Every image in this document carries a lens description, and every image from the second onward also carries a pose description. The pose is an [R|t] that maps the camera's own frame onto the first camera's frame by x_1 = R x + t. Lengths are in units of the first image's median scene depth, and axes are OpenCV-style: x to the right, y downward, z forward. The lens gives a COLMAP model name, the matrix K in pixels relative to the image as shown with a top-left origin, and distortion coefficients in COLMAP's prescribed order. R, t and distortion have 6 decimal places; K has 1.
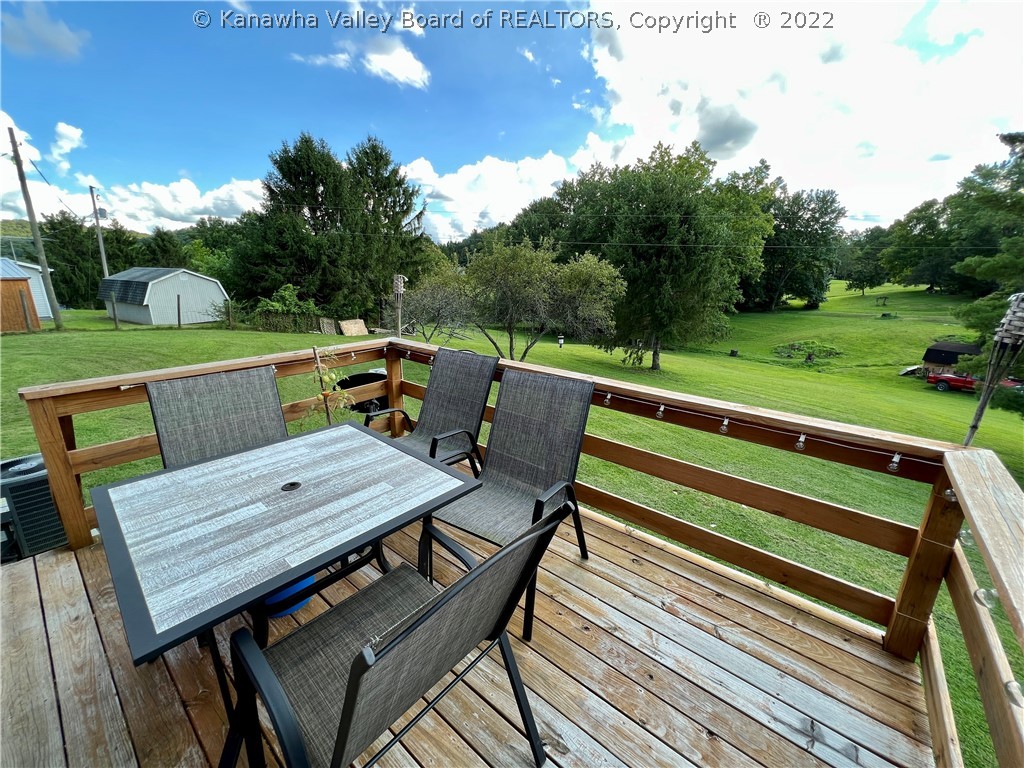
lens RADIAL K [[408.6, 0, 510.1], [0, 408.6, 381.1], [0, 0, 1]] dist [-0.002939, 0.000819]
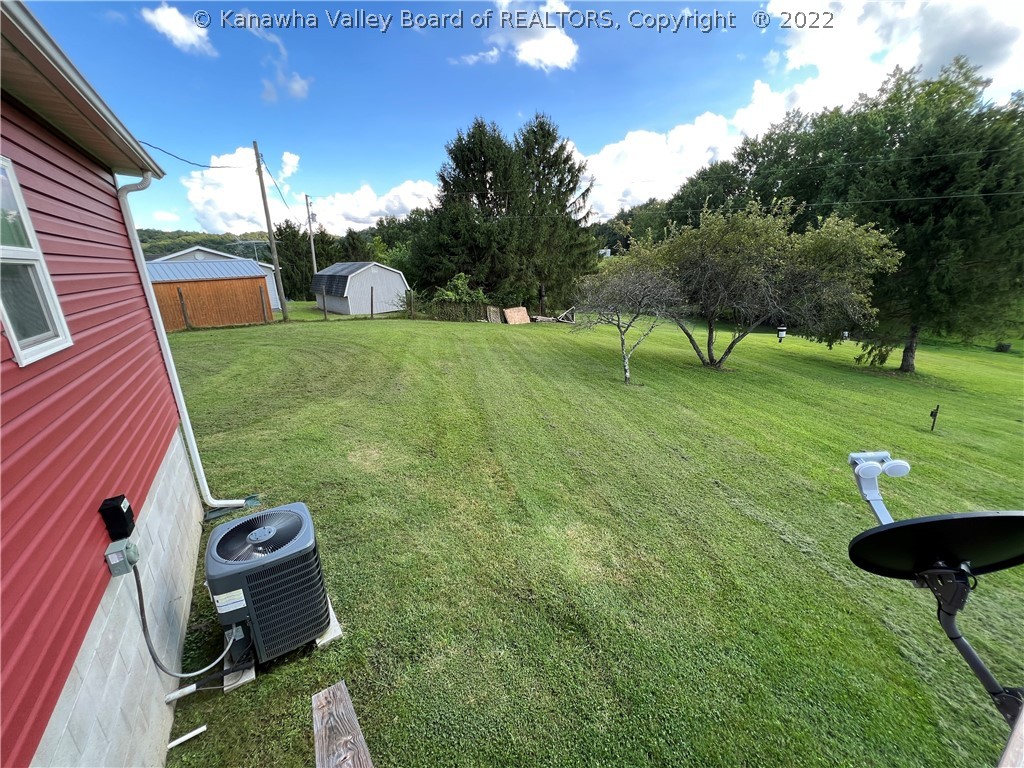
lens RADIAL K [[408.6, 0, 510.1], [0, 408.6, 381.1], [0, 0, 1]] dist [-0.002939, 0.000819]
pose [[0.946586, 0.047561, -0.318923, -0.083258], [-0.035853, 0.998454, 0.042487, -0.016474], [0.320451, -0.028783, 0.946828, 0.069186]]
